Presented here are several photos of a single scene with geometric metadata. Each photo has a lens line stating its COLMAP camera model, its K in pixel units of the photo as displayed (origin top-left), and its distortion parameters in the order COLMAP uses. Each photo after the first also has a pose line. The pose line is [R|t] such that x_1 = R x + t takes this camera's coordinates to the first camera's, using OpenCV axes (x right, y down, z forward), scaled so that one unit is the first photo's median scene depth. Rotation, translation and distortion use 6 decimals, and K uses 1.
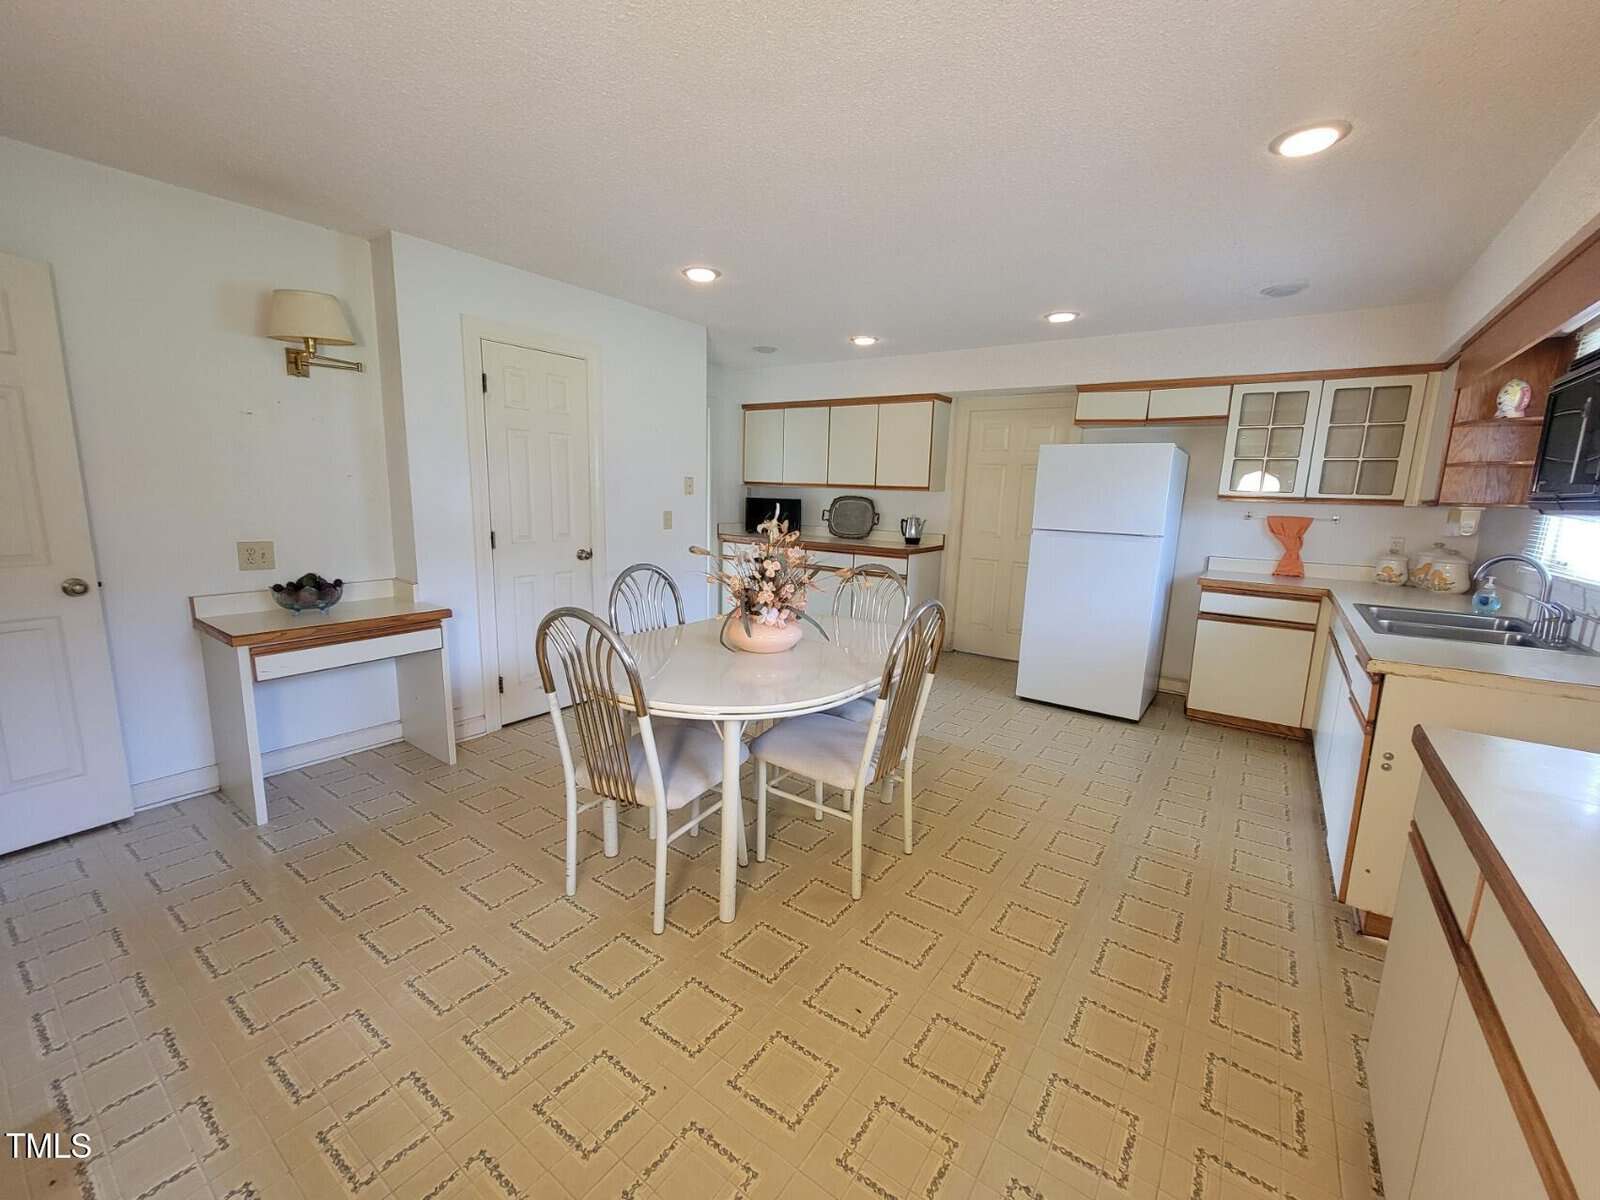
lens RADIAL K [[659.0, 0, 800.0], [0, 659.0, 602.4], [0, 0, 1]] dist [-0.003467, 0.001578]
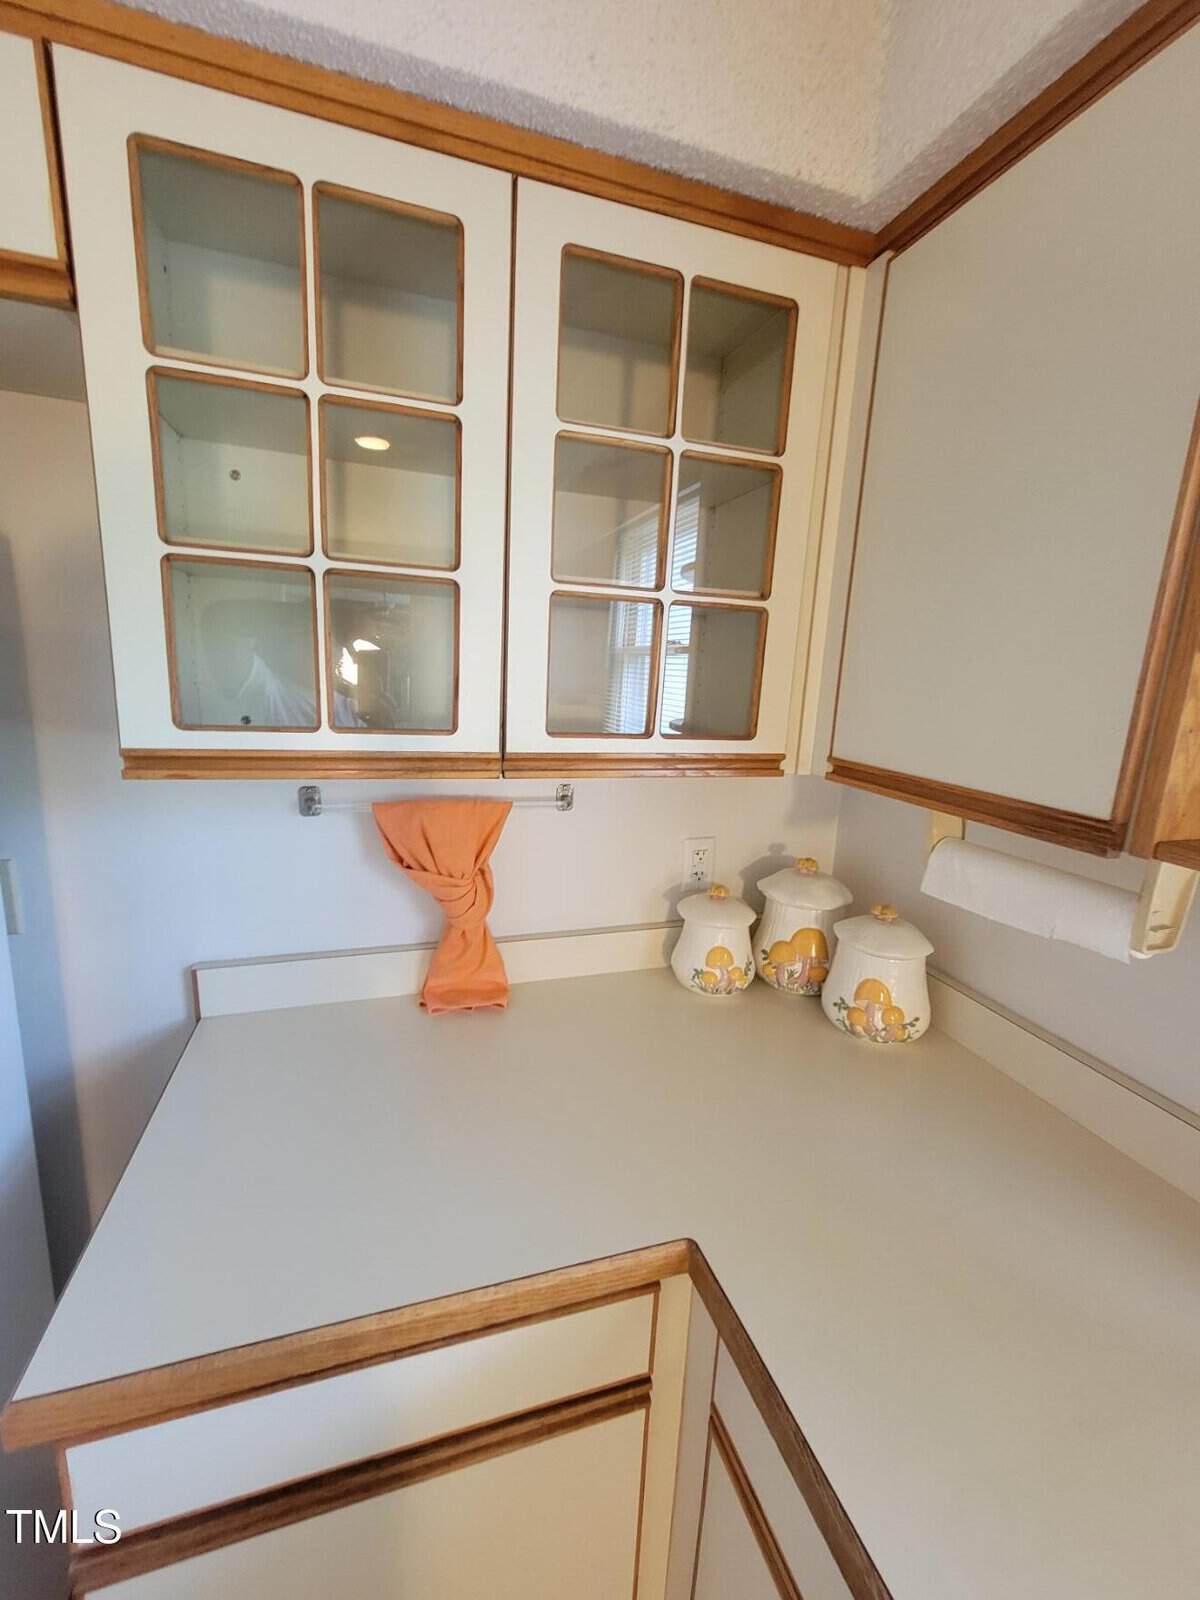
lens RADIAL K [[659.0, 0, 600.2], [0, 659.0, 800.9], [0, 0, 1]] dist [-0.003467, 0.001578]
pose [[0.589715, -0.160702, 0.791461, 0.613524], [0.109264, 0.986868, 0.118966, -0.170147], [-0.800186, 0.016322, 0.599530, 0.849835]]
